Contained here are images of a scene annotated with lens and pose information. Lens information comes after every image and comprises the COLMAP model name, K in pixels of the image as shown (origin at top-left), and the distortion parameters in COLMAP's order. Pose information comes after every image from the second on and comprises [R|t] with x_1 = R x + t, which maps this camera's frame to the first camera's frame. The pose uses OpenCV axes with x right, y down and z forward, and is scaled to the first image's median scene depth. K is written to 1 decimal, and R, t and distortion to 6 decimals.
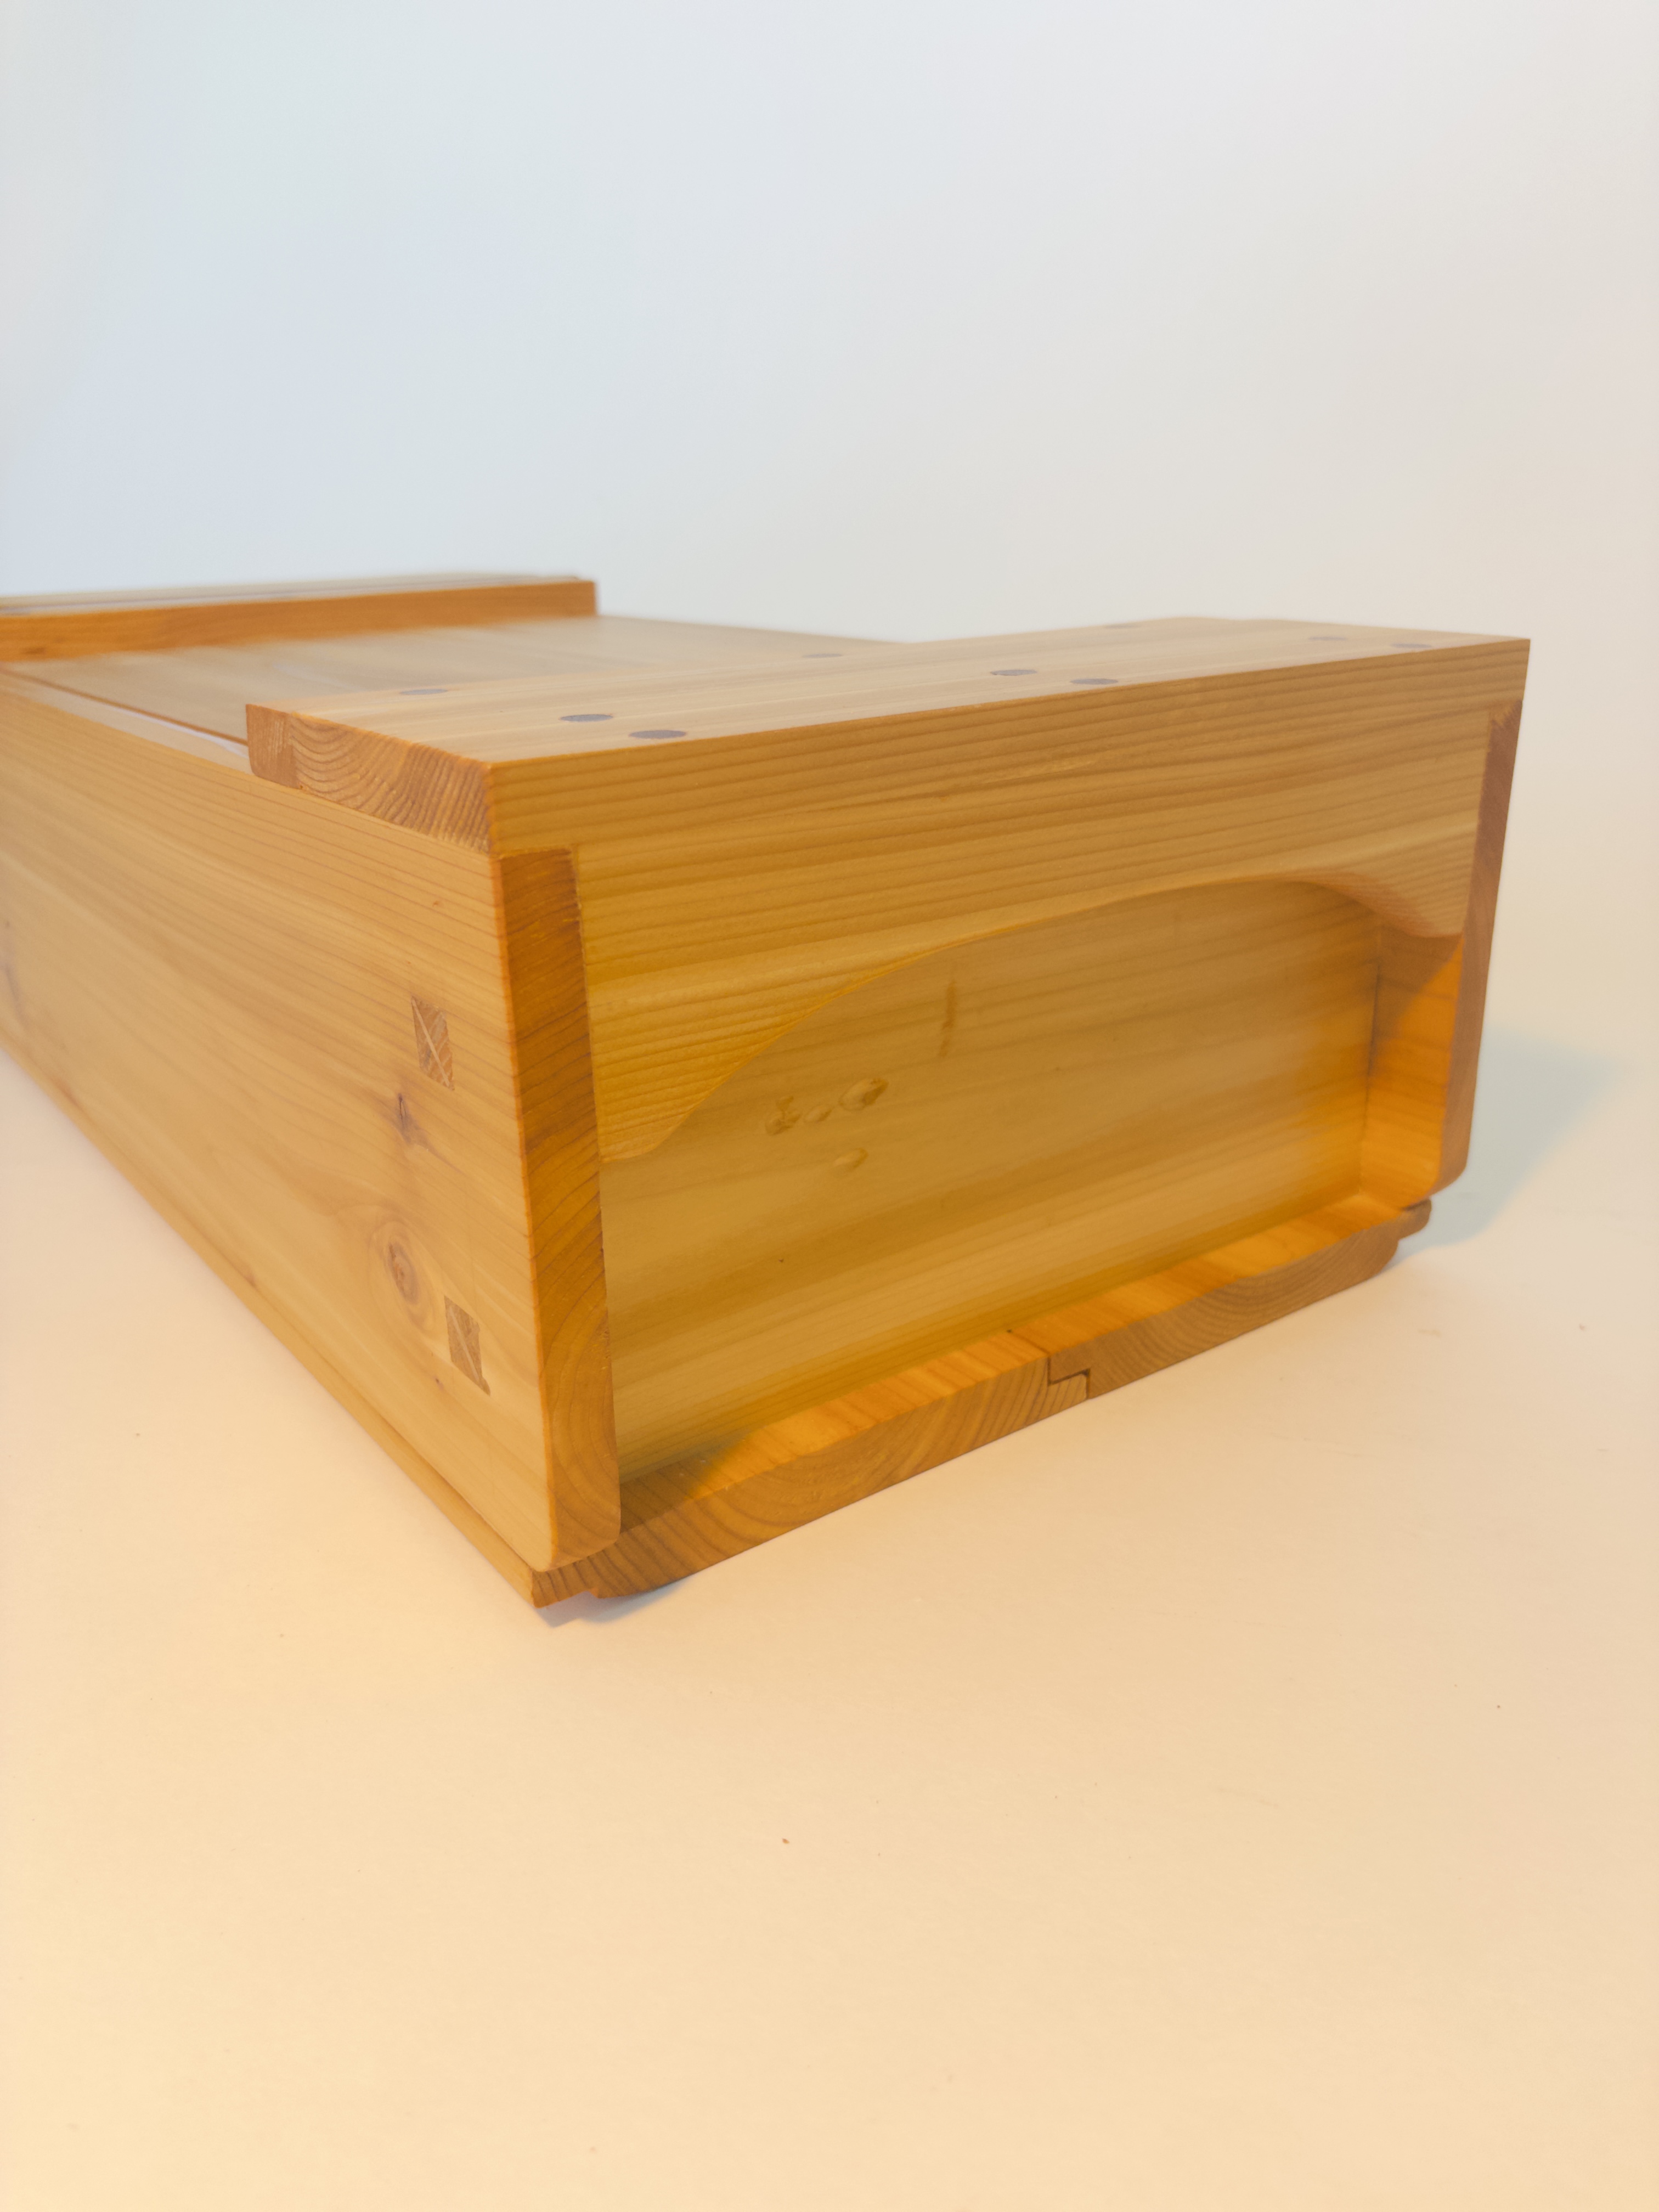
lens RADIAL K [[1664.9, 0, 746.1], [0, 1664.9, 1098.2], [0, 0, 1]] dist [0.086416, -0.000303]
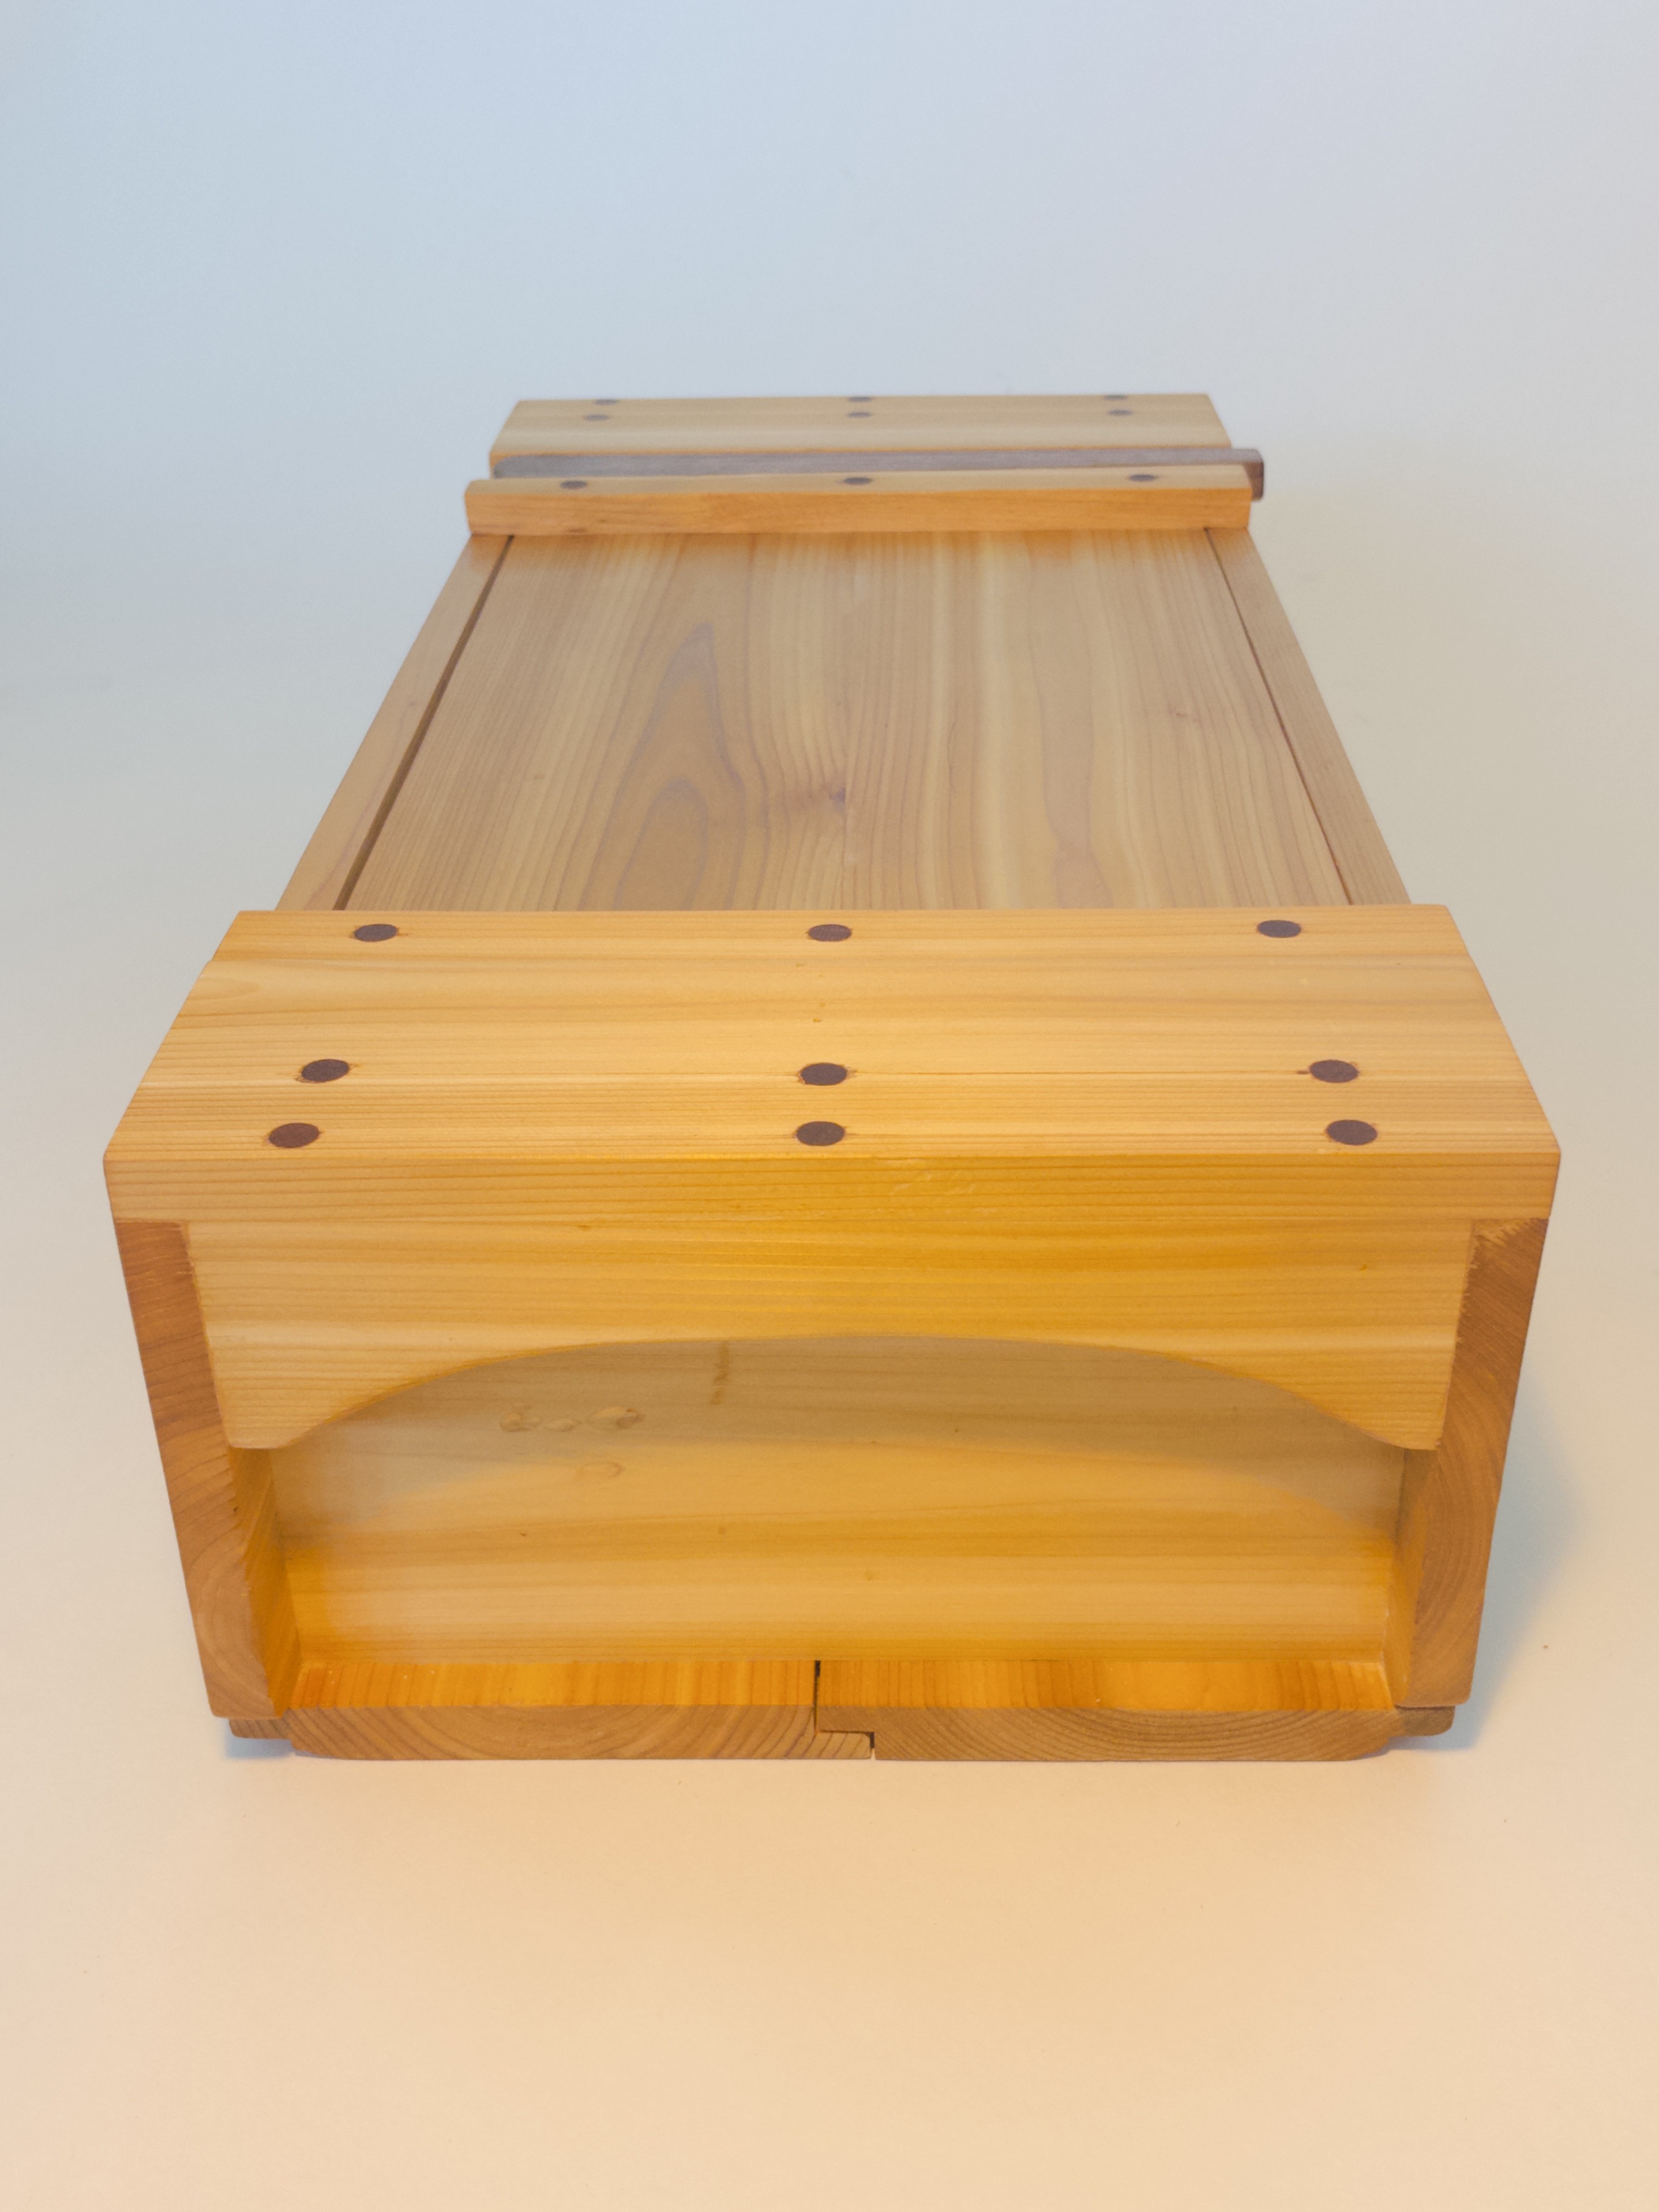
lens RADIAL K [[2342.2, 0, 829.5], [0, 2342.2, 1106.0], [0, 0, 1]] dist [0.133882, -0.005436]
pose [[0.811188, 0.307471, -0.497429, 0.870931], [-0.205552, 0.946256, 0.249694, -0.595980], [0.547469, -0.100301, 0.830793, -0.124842]]
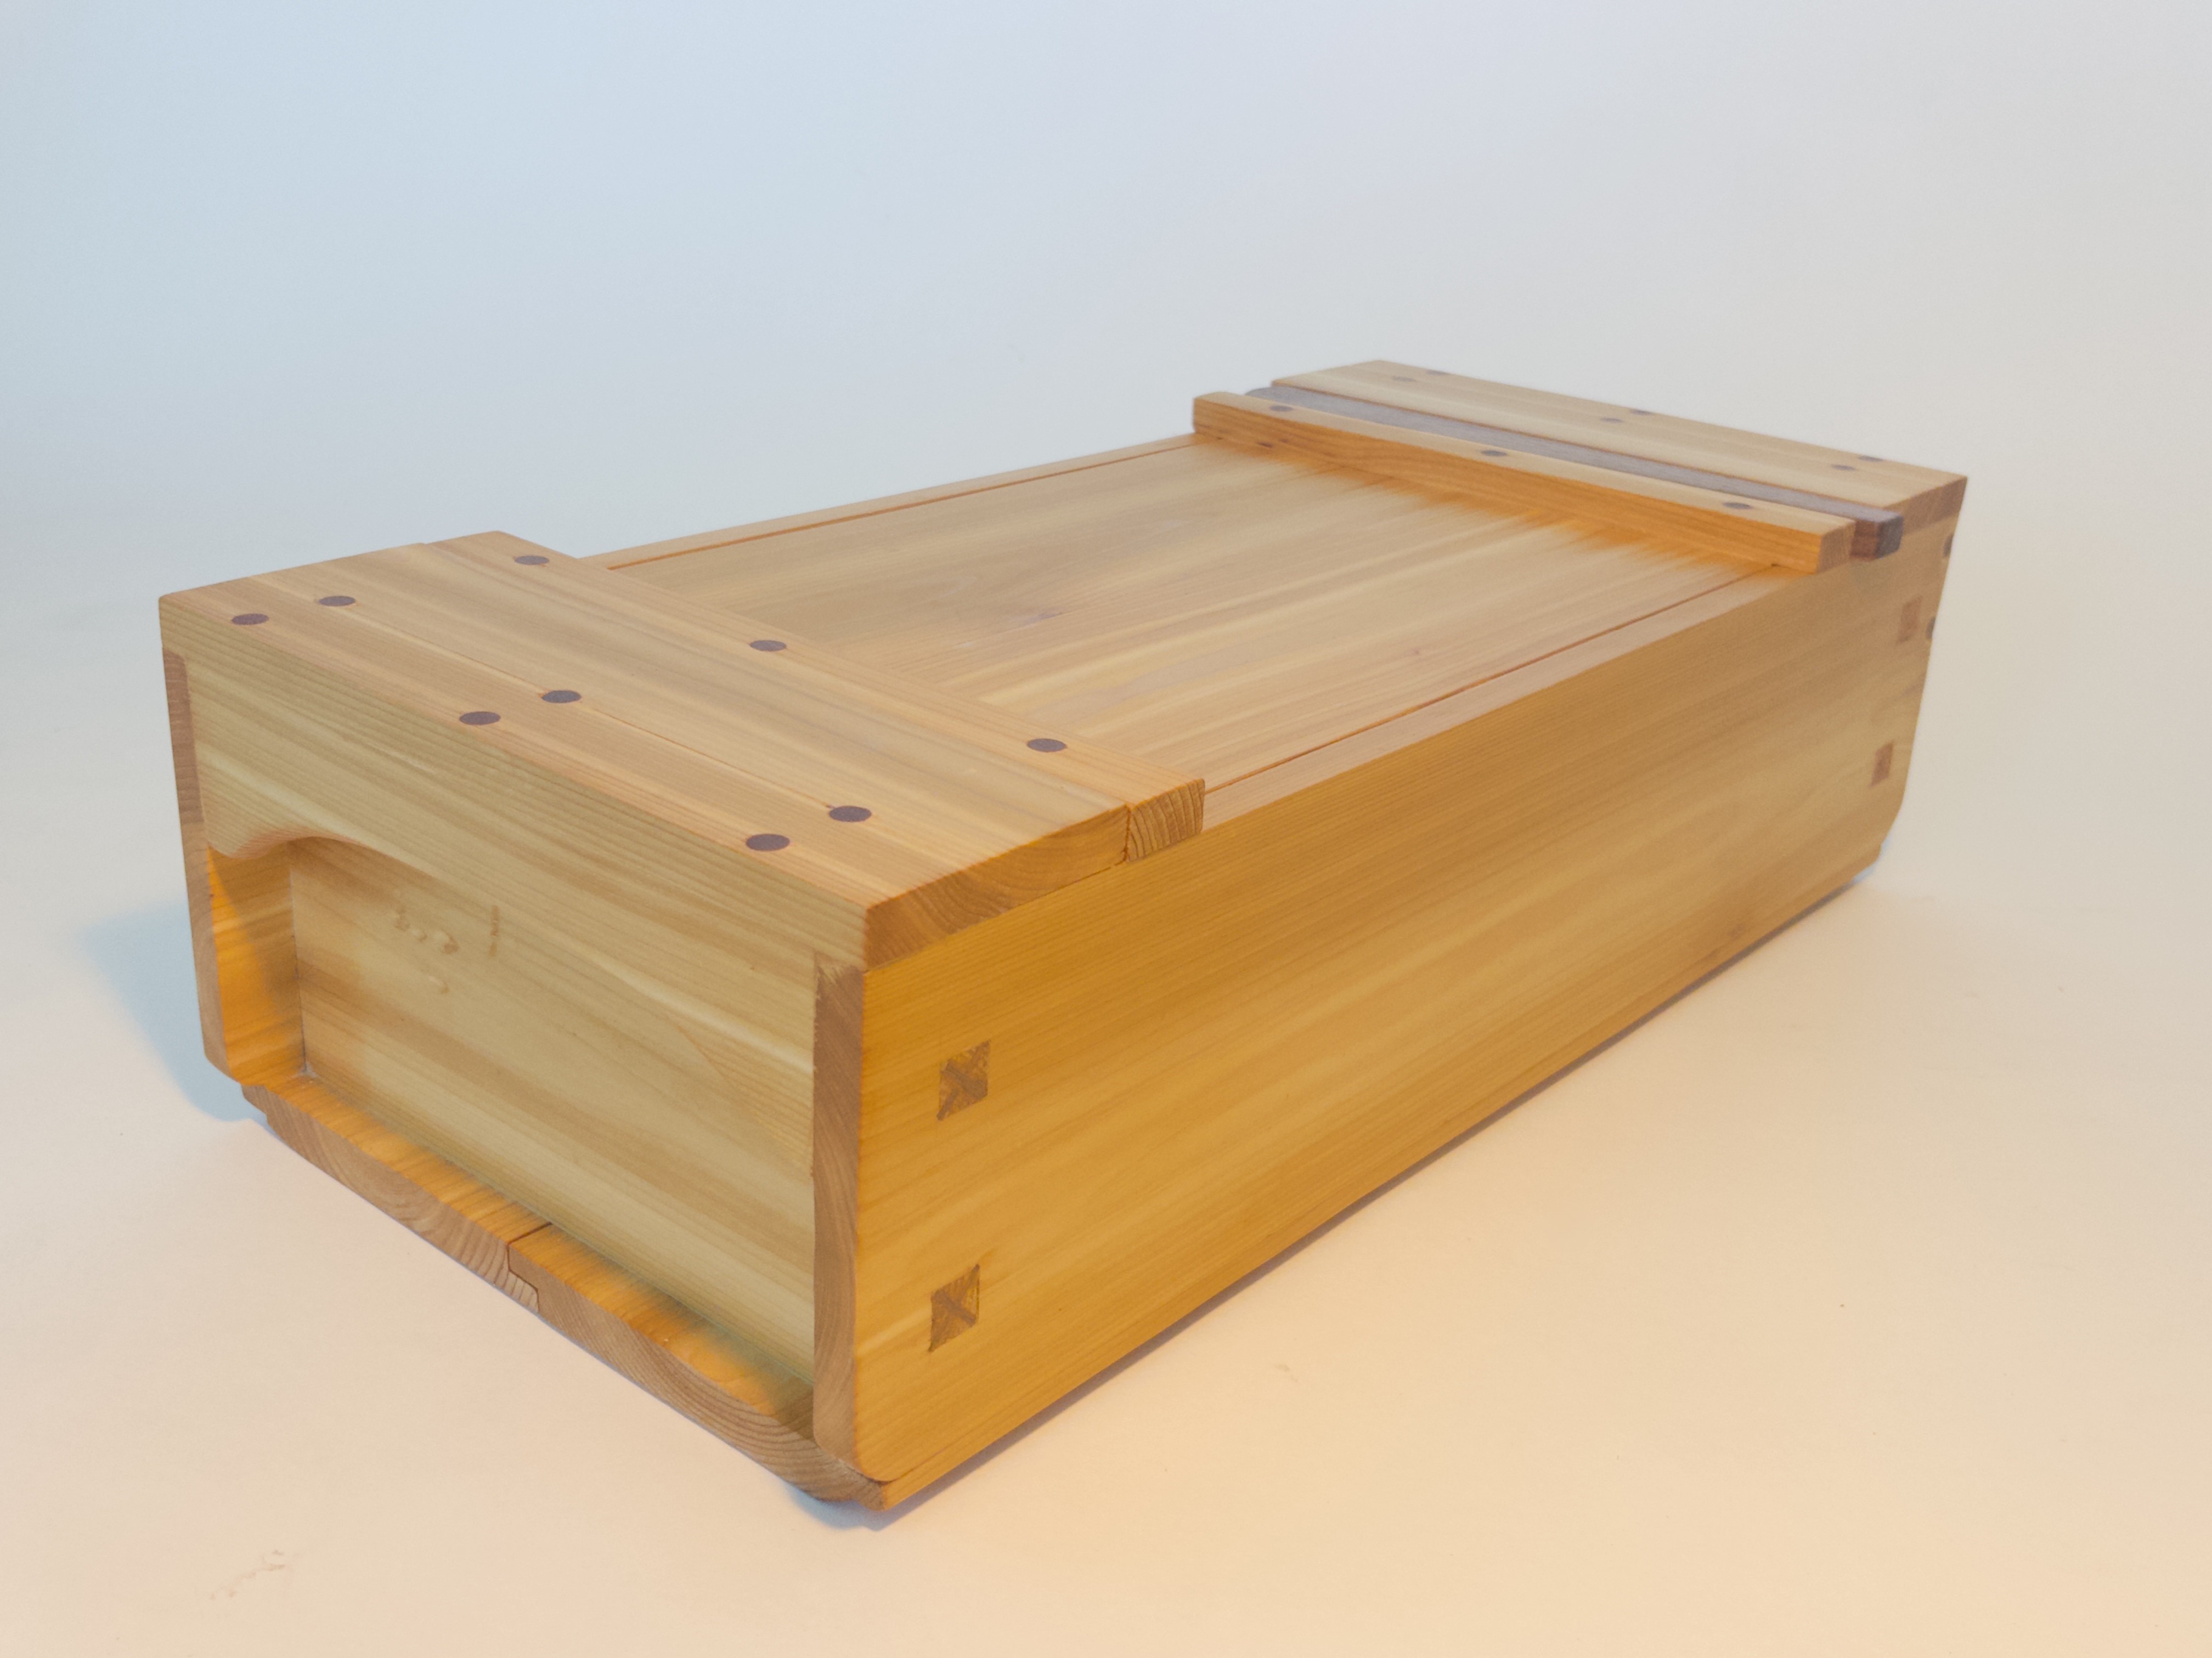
lens RADIAL K [[2237.6, 0, 1106.0], [0, 2237.6, 829.0], [0, 0, 1]] dist [0.102945, 0.006084]
pose [[0.244575, 0.407556, -0.879819, 1.757042], [-0.380881, 0.874821, 0.299362, -0.825659], [0.891691, 0.261890, 0.369190, 0.810978]]
